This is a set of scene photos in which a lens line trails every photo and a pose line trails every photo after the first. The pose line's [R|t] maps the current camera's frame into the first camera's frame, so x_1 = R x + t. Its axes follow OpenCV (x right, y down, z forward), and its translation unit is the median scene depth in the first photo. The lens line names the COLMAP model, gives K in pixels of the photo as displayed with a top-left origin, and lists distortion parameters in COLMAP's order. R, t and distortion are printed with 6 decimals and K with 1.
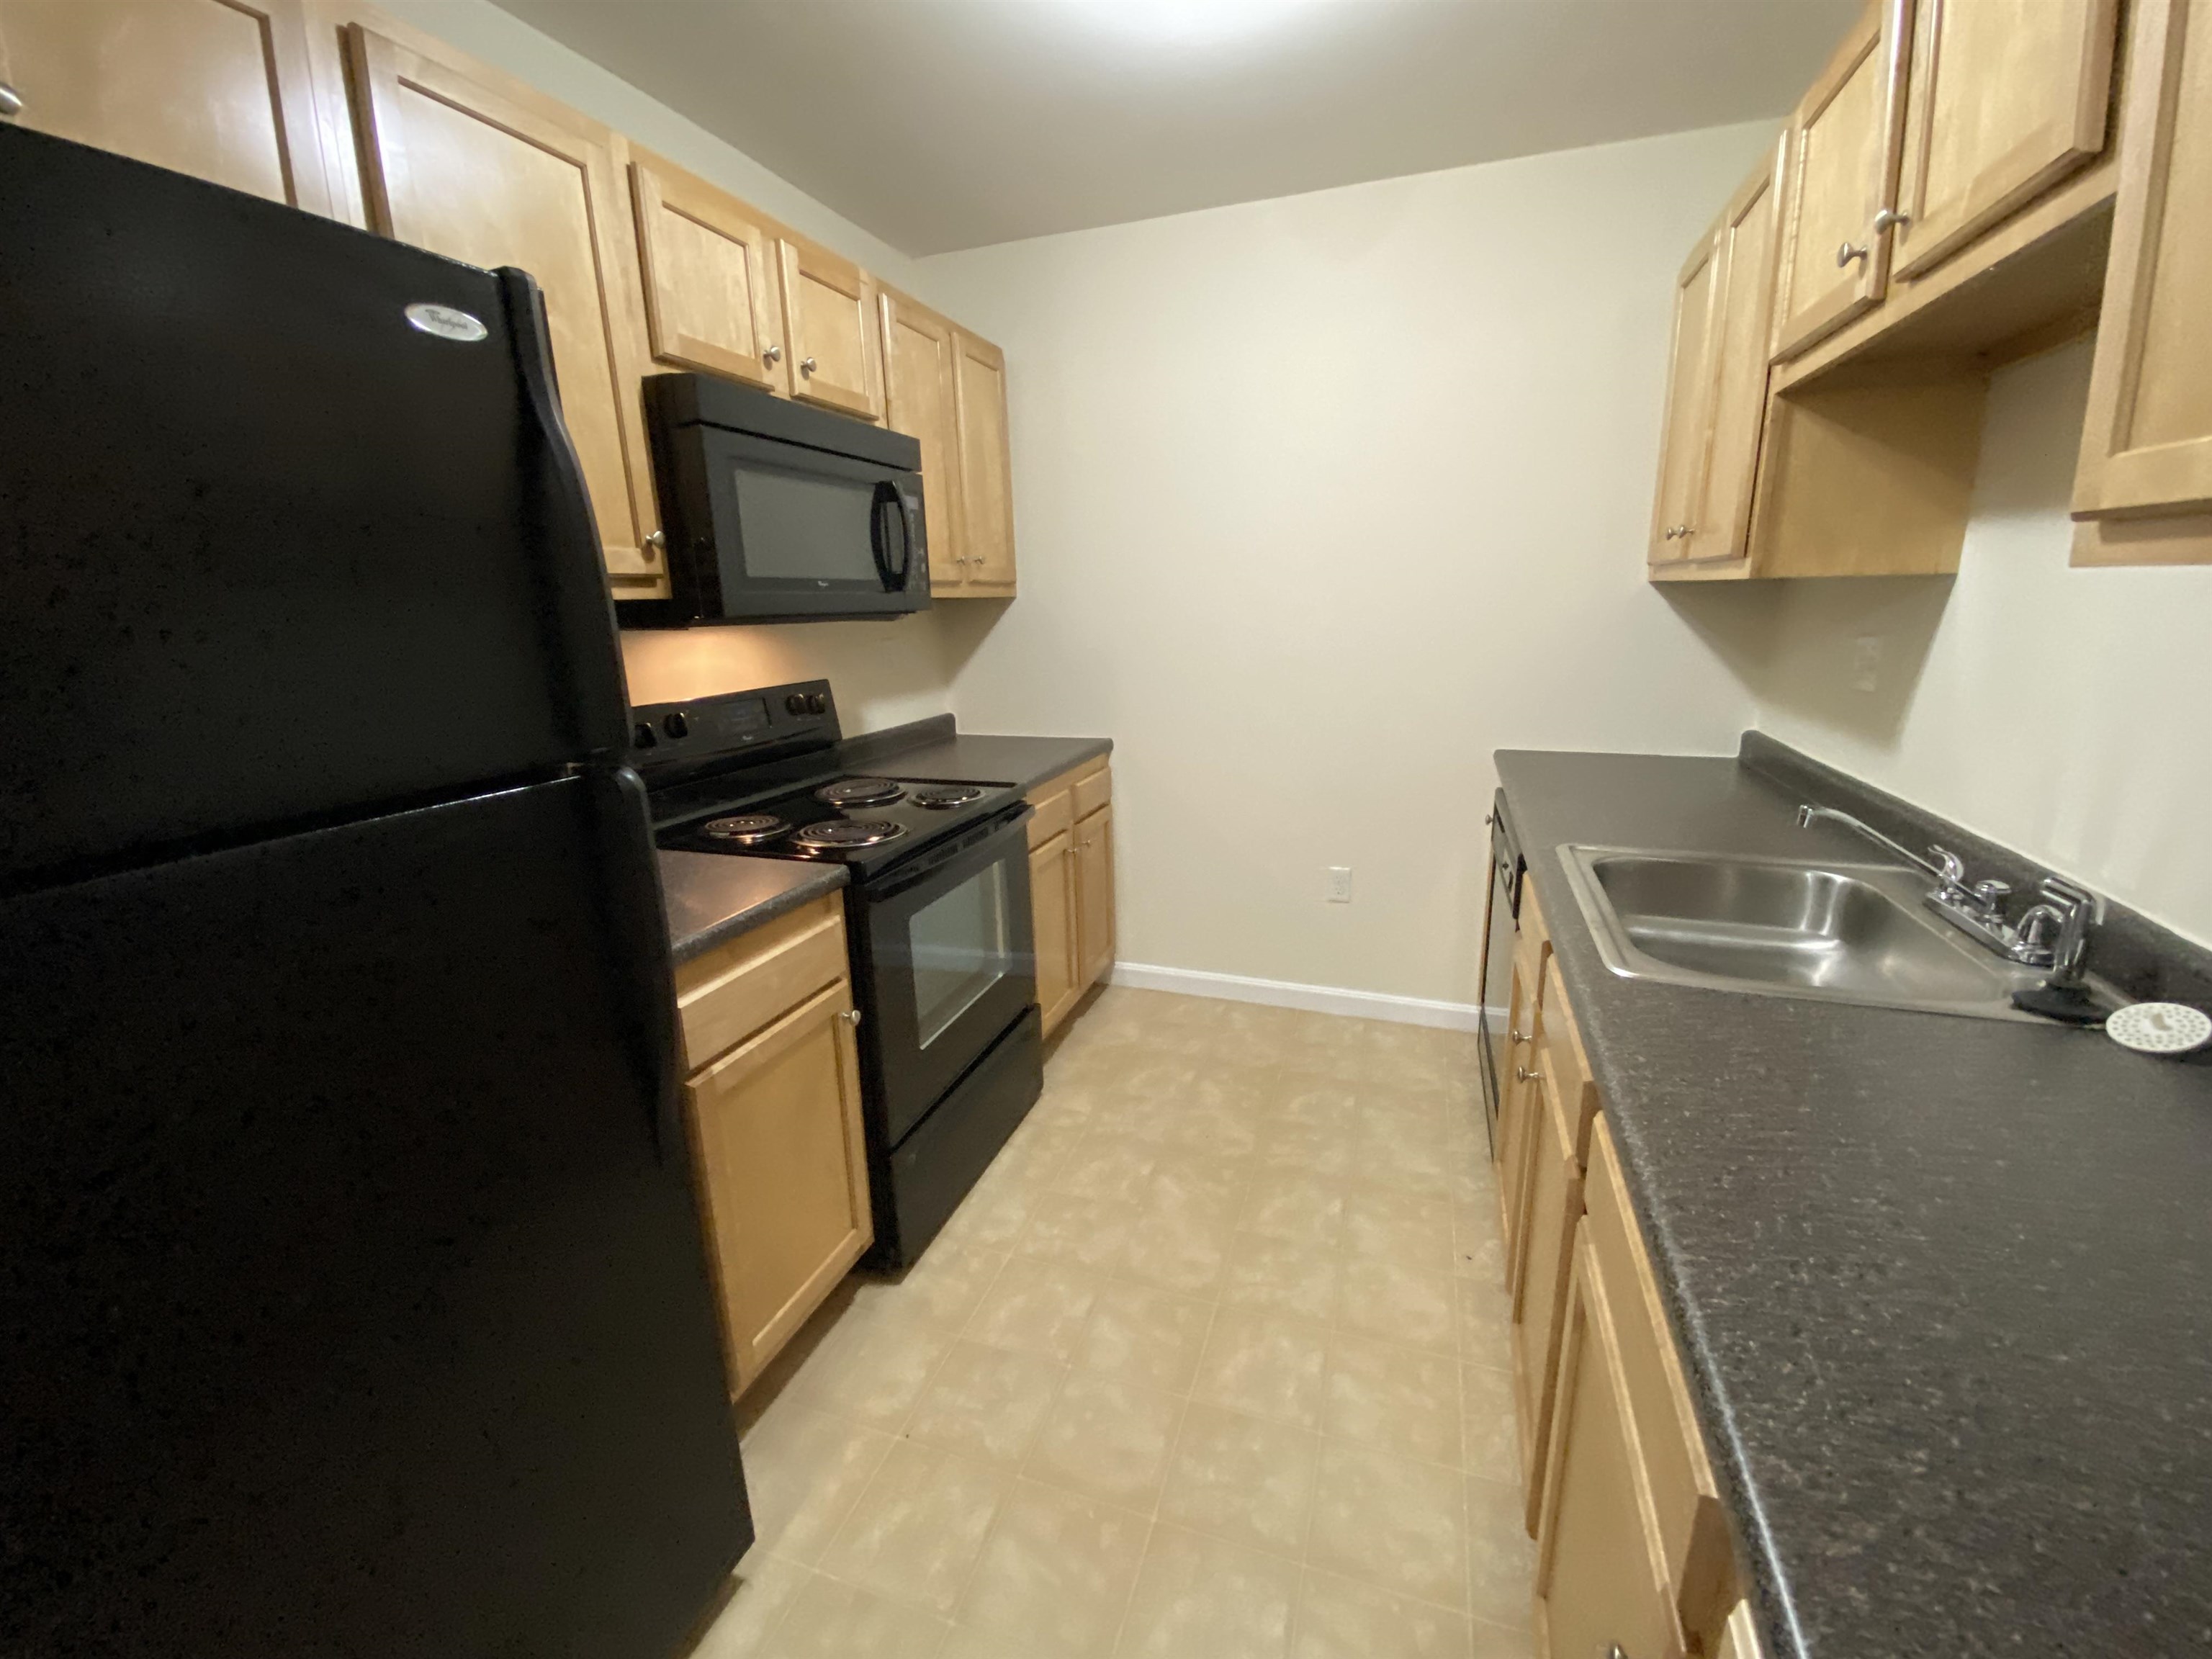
lens RADIAL K [[907.4, 0, 1106.0], [0, 907.4, 829.5], [0, 0, 1]] dist [0.025445, -0.022996]
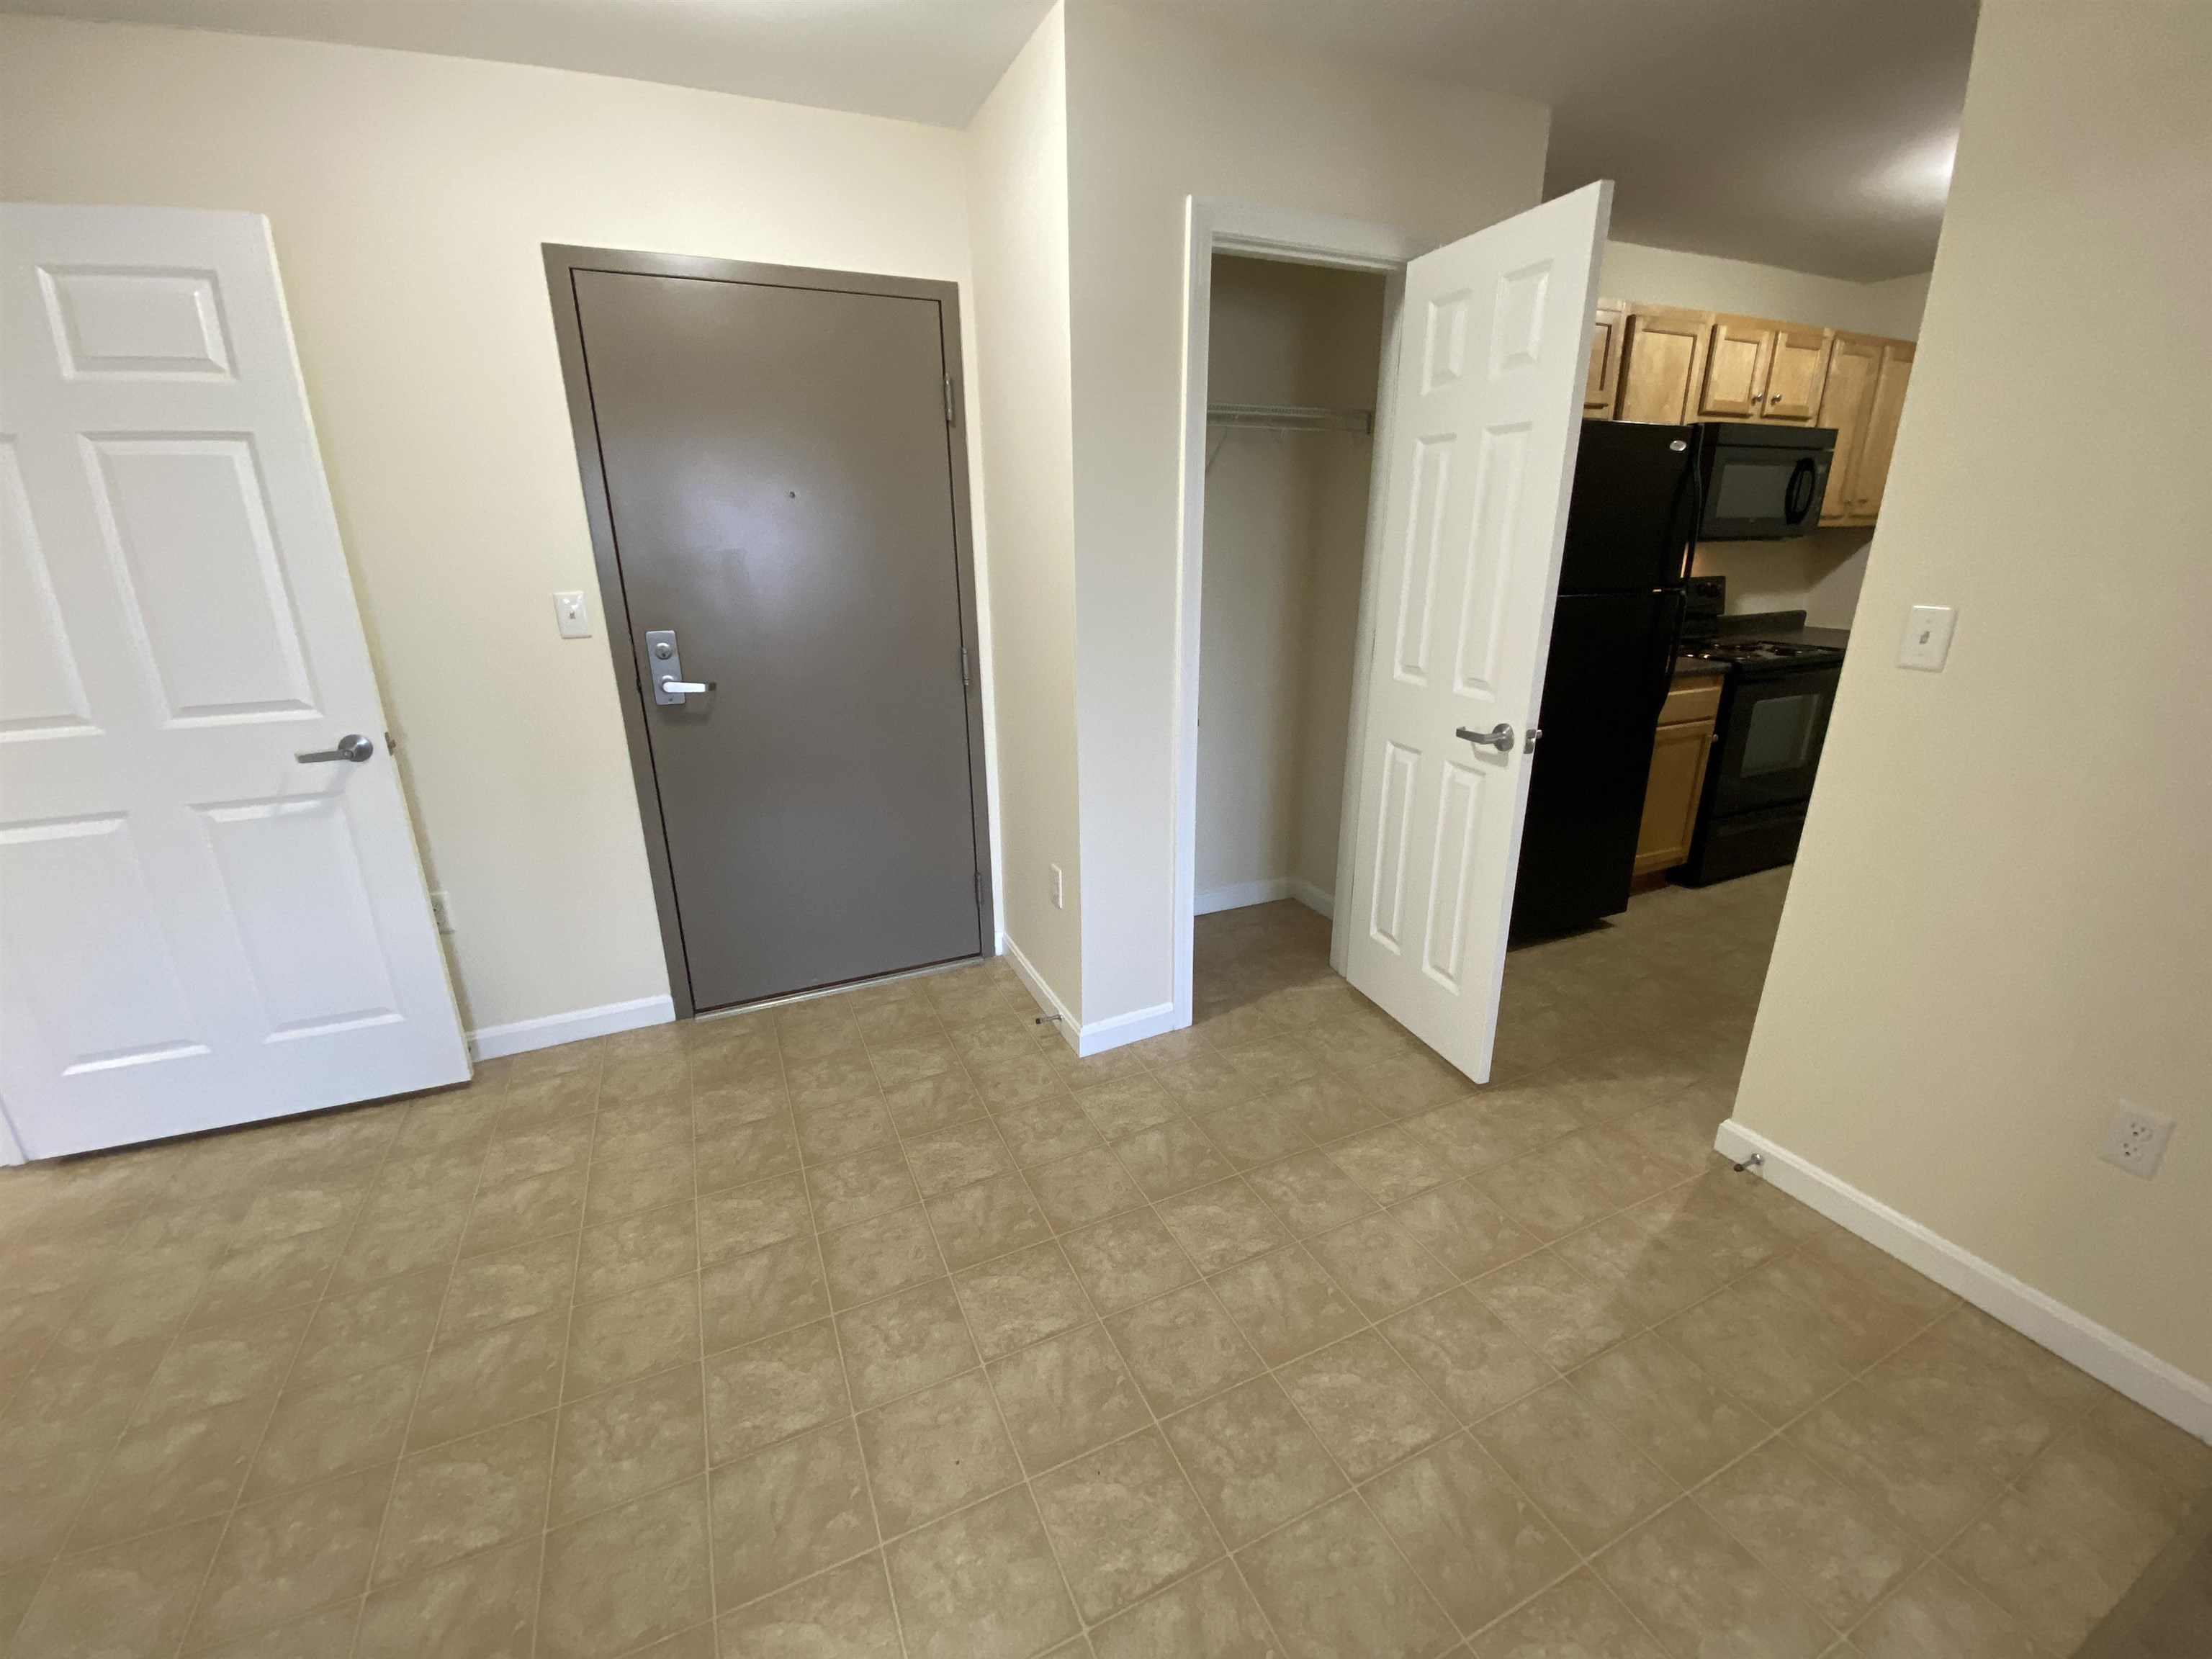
lens RADIAL K [[907.4, 0, 1106.0], [0, 907.4, 829.5], [0, 0, 1]] dist [0.025445, -0.022996]
pose [[0.694911, 0.237942, -0.678589, 0.176020], [-0.180472, 0.971175, 0.155723, 0.271536], [0.696081, 0.014252, 0.717822, -1.159424]]
